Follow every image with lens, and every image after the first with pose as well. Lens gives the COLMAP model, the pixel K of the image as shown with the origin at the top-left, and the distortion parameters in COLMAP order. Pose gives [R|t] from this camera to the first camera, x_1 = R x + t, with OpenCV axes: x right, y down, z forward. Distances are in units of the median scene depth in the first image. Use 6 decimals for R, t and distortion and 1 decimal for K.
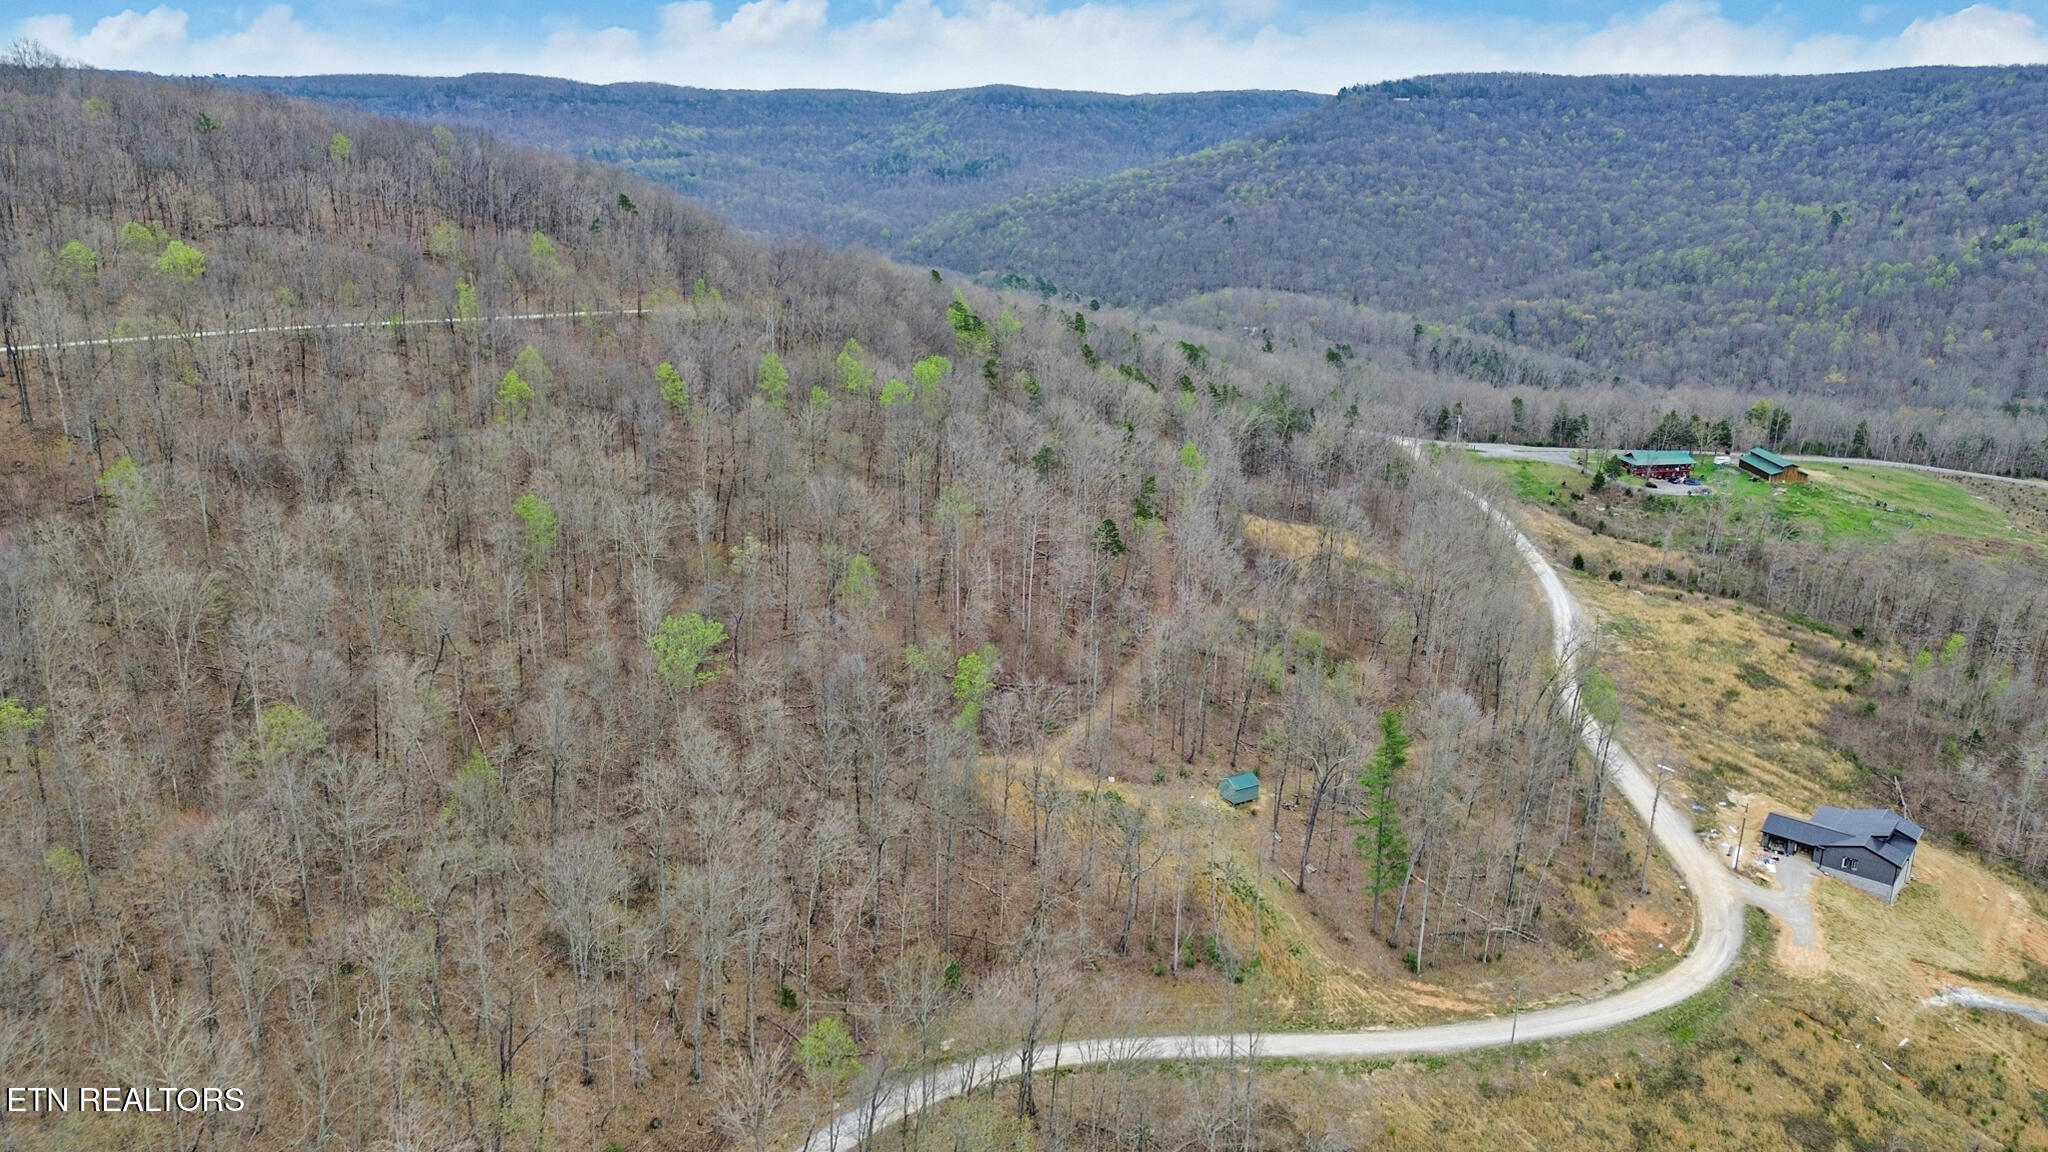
lens RADIAL K [[1454.4, 0, 1034.8], [0, 1454.4, 543.8], [0, 0, 1]] dist [0.070522, -0.058031]
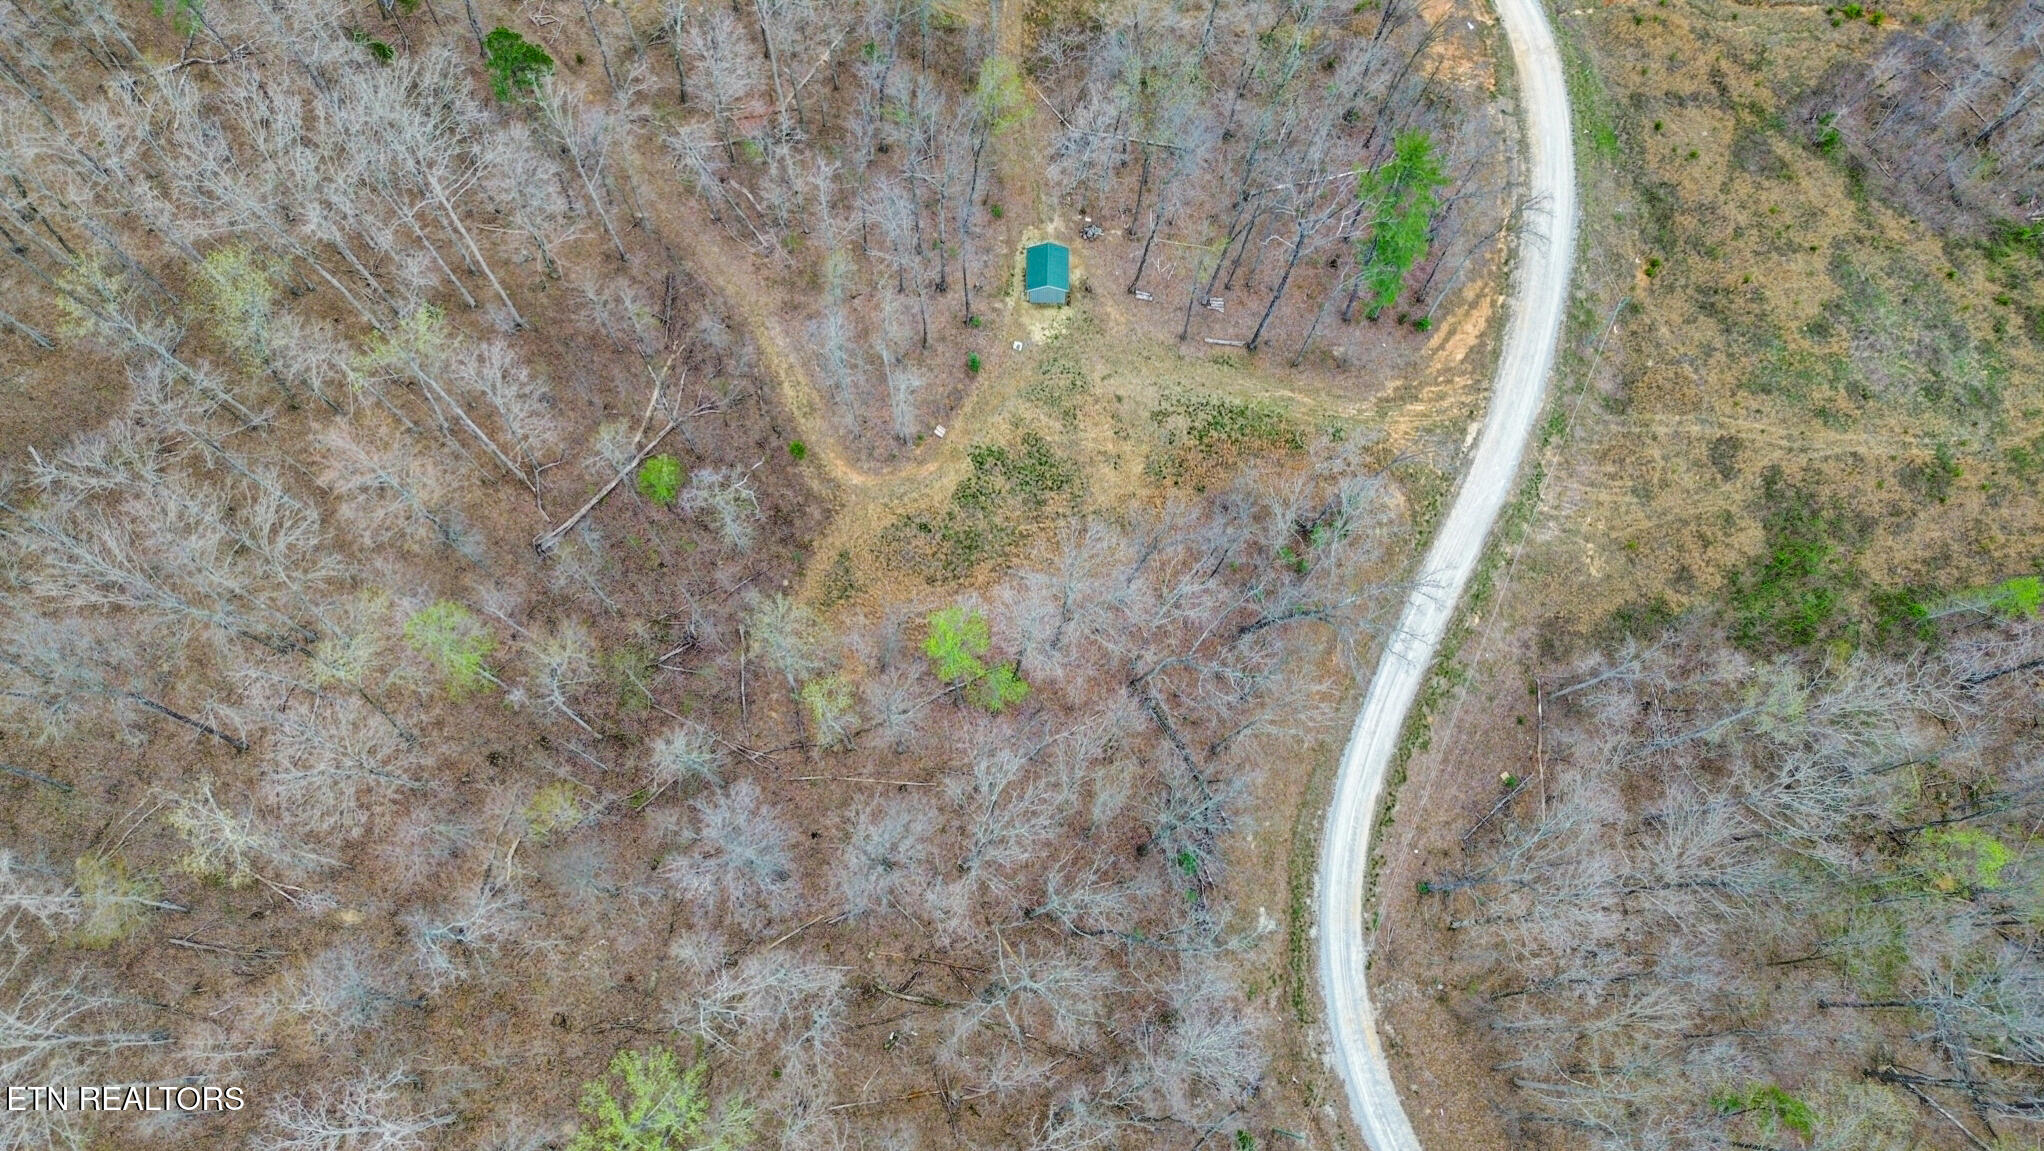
lens RADIAL K [[1454.4, 0, 1020.4], [0, 1454.4, 542.6], [0, 0, 1]] dist [0.058398, -0.043959]
pose [[0.514201, -0.826607, 0.228733, -0.078564], [0.256792, 0.402836, 0.878511, -0.251619], [-0.818325, -0.392994, 0.419405, 0.494467]]
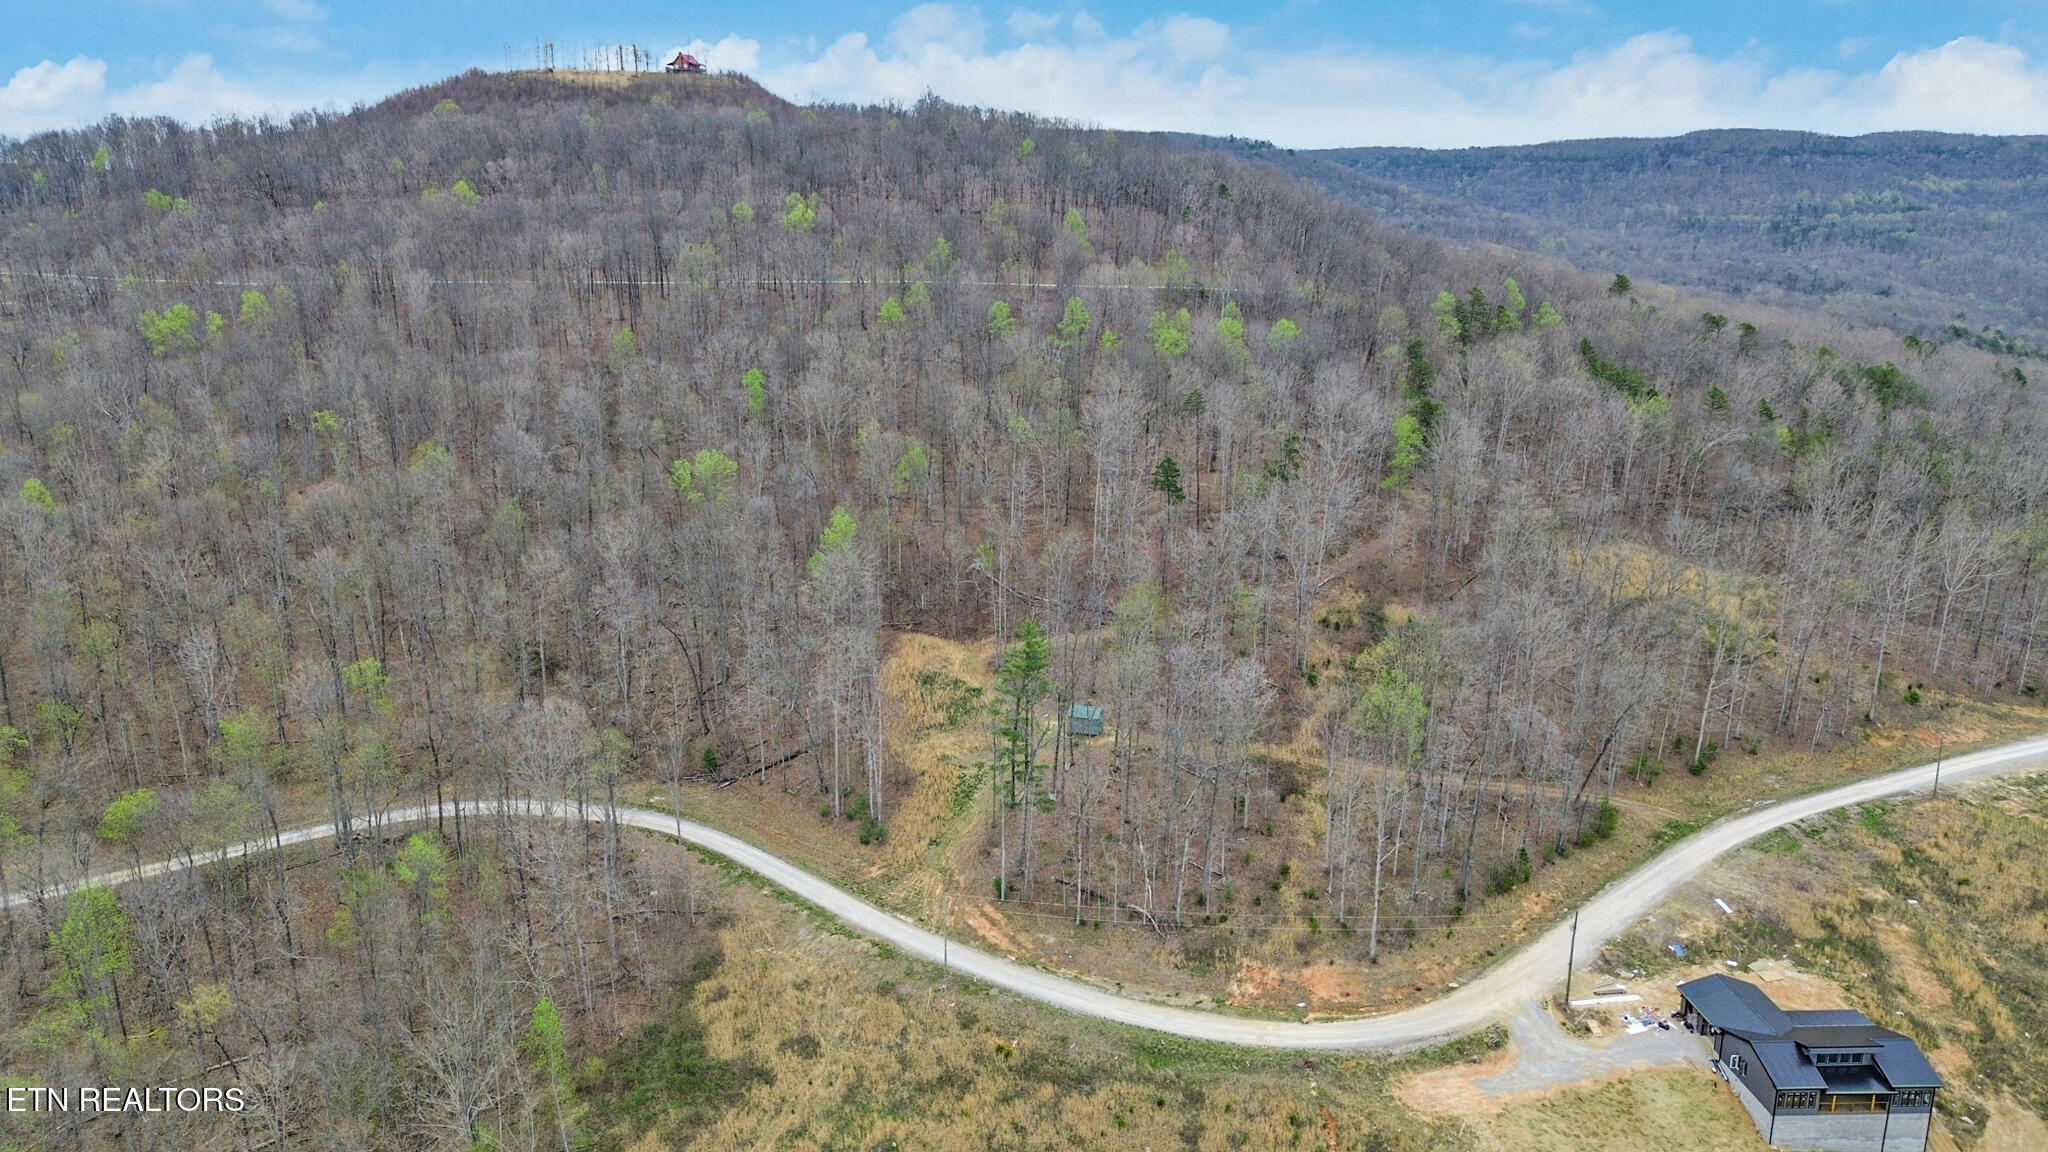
lens RADIAL K [[1433.2, 0, 1014.4], [0, 1433.2, 574.5], [0, 0, 1]] dist [0.072113, -0.059601]
pose [[0.672569, 0.178399, -0.718209, 0.554161], [-0.194748, 0.978967, 0.060798, 0.016463], [0.713949, 0.098979, 0.693166, 0.208335]]
